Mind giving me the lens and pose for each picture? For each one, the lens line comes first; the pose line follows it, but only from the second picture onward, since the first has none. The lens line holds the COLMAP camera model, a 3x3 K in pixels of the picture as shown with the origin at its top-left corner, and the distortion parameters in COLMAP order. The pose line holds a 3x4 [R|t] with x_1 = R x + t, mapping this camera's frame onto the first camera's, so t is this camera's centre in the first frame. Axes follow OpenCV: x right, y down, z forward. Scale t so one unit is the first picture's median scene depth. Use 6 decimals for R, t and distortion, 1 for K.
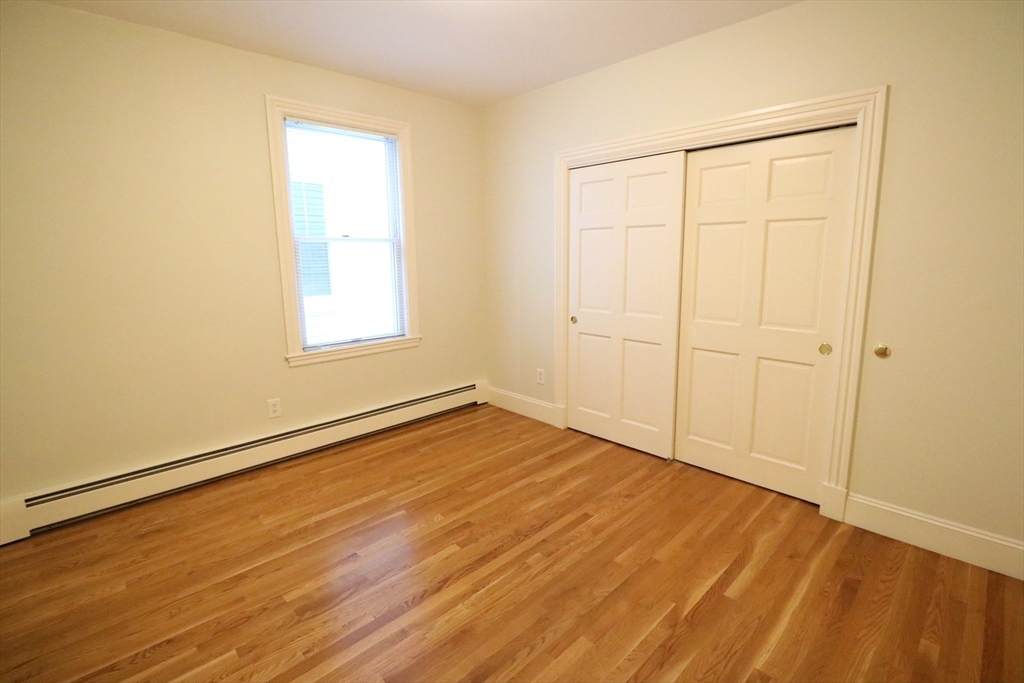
lens RADIAL K [[481.1, 0, 521.2], [0, 481.1, 335.5], [0, 0, 1]] dist [-0.003910, -0.001353]
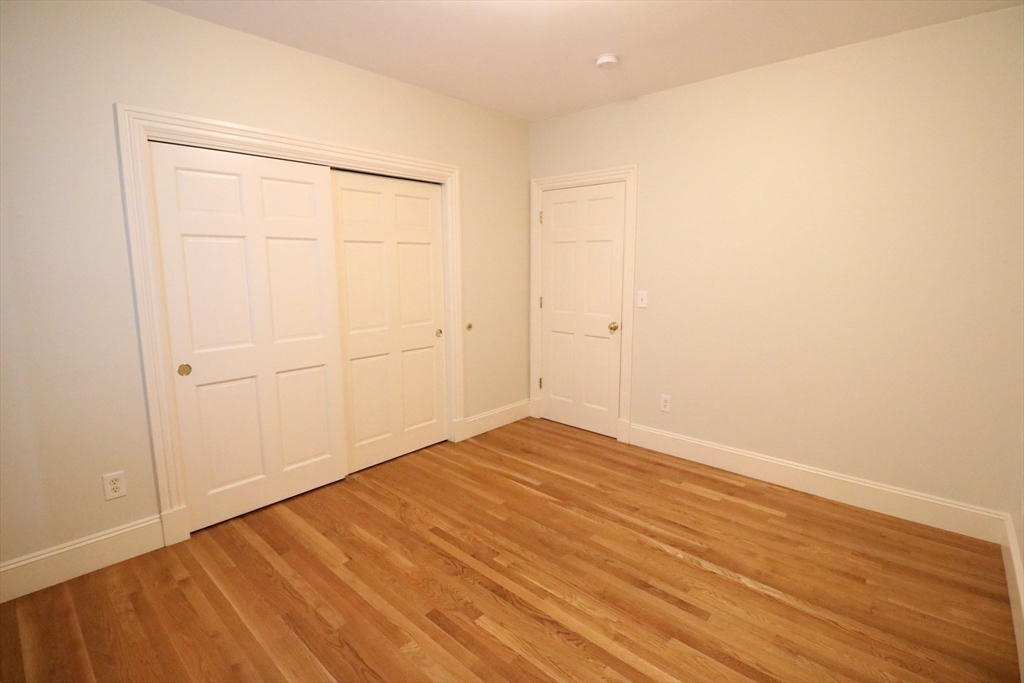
lens RADIAL K [[481.1, 0, 517.9], [0, 481.1, 341.7], [0, 0, 1]] dist [-0.003910, -0.001353]
pose [[-0.054680, -0.155743, 0.986283, -0.804116], [0.176133, 0.970767, 0.163058, -0.139537], [-0.982846, 0.182634, -0.025650, 0.785725]]
